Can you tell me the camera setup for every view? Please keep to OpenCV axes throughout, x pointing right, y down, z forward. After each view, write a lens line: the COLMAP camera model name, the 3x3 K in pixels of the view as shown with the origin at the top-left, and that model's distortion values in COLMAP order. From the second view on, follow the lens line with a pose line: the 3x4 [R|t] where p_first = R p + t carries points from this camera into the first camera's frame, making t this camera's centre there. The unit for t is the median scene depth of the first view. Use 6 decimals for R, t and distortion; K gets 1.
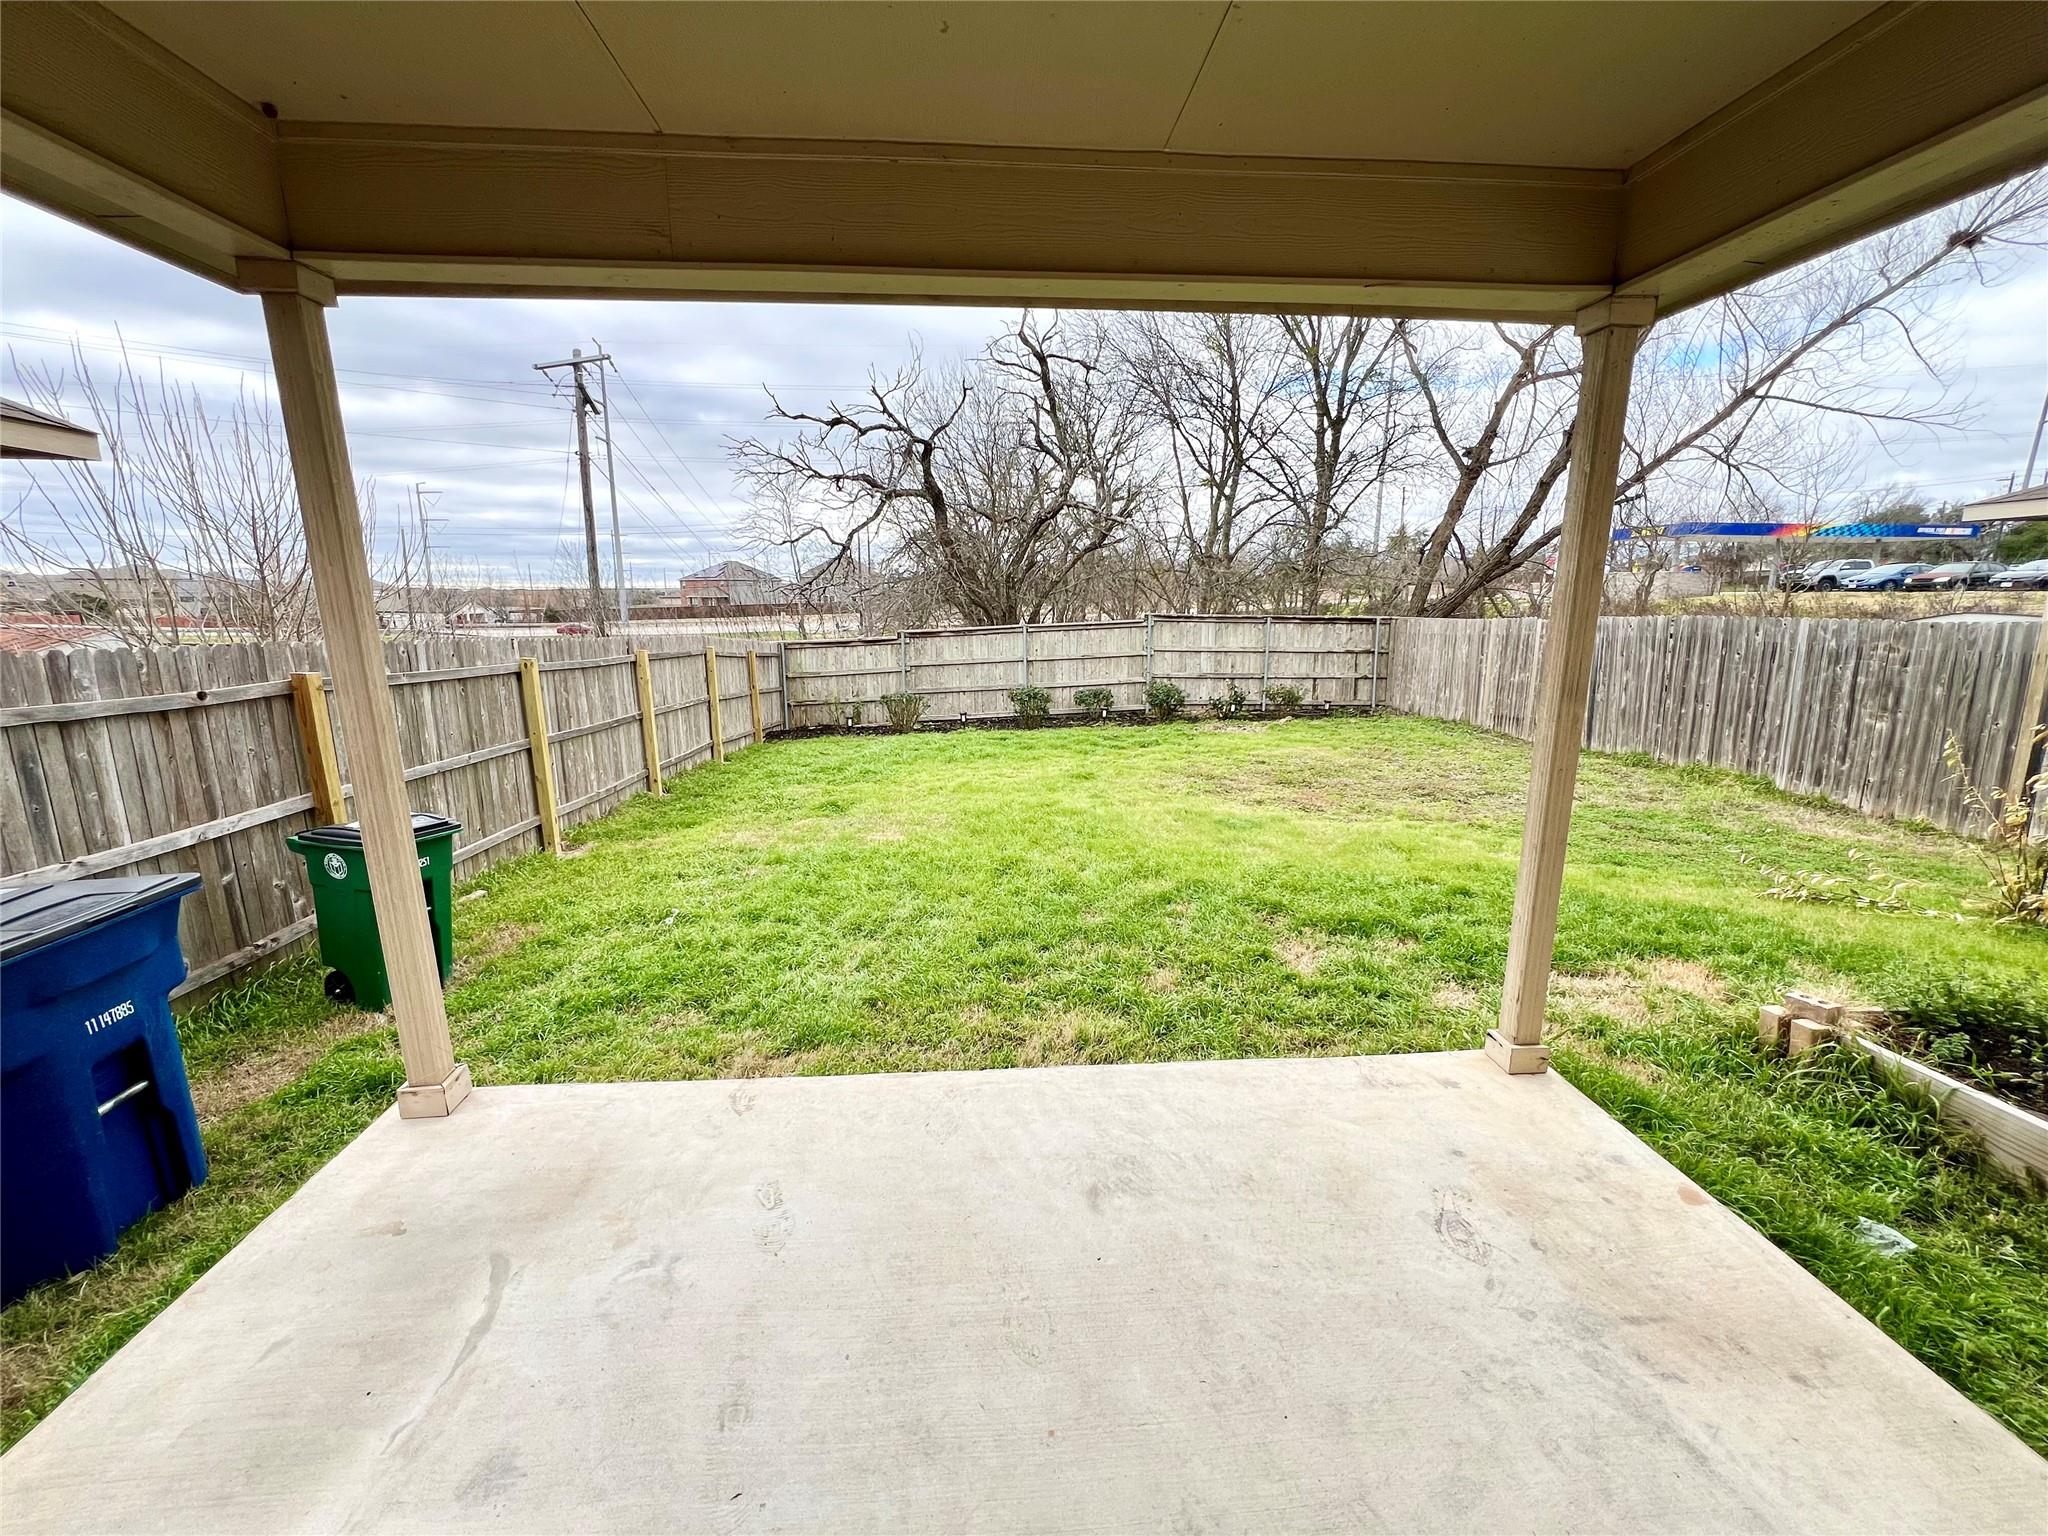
lens RADIAL K [[860.7, 0, 1024.0], [0, 860.7, 768.0], [0, 0, 1]] dist [-0.001078, -0.000109]
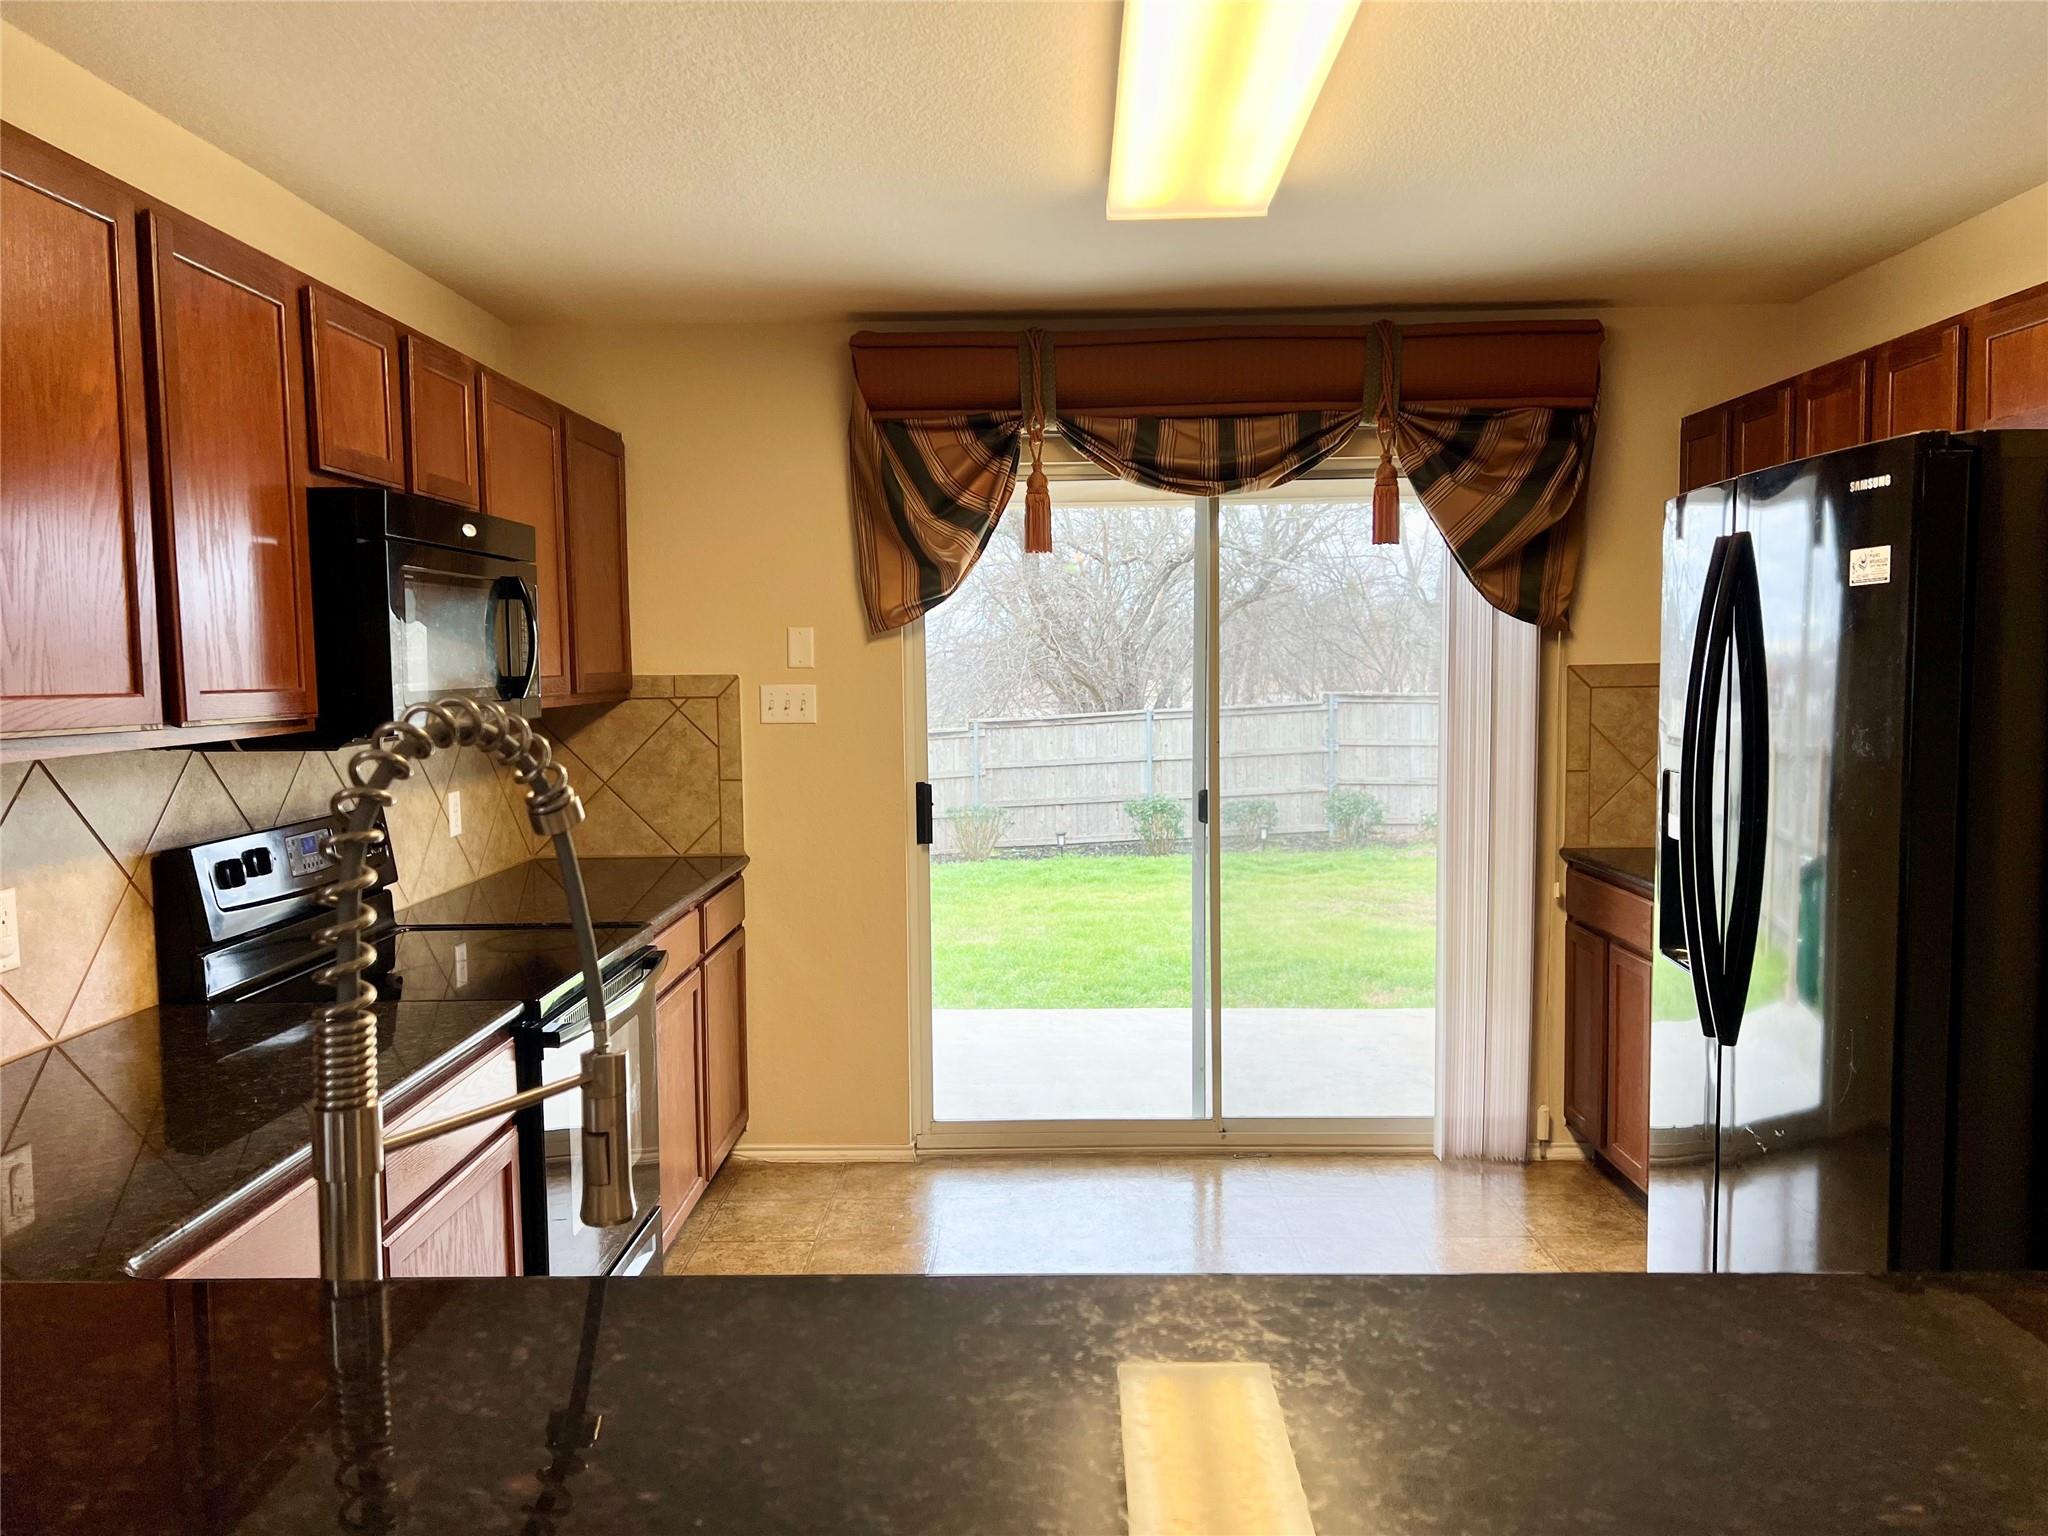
lens RADIAL K [[1537.4, 0, 1024.0], [0, 1537.4, 768.0], [0, 0, 1]] dist [0.036868, -0.003349]
pose [[0.995881, -0.004771, -0.090547, 0.012677], [-0.007146, 0.991378, -0.130835, 0.045402], [0.090390, 0.130943, 0.987261, -0.239313]]
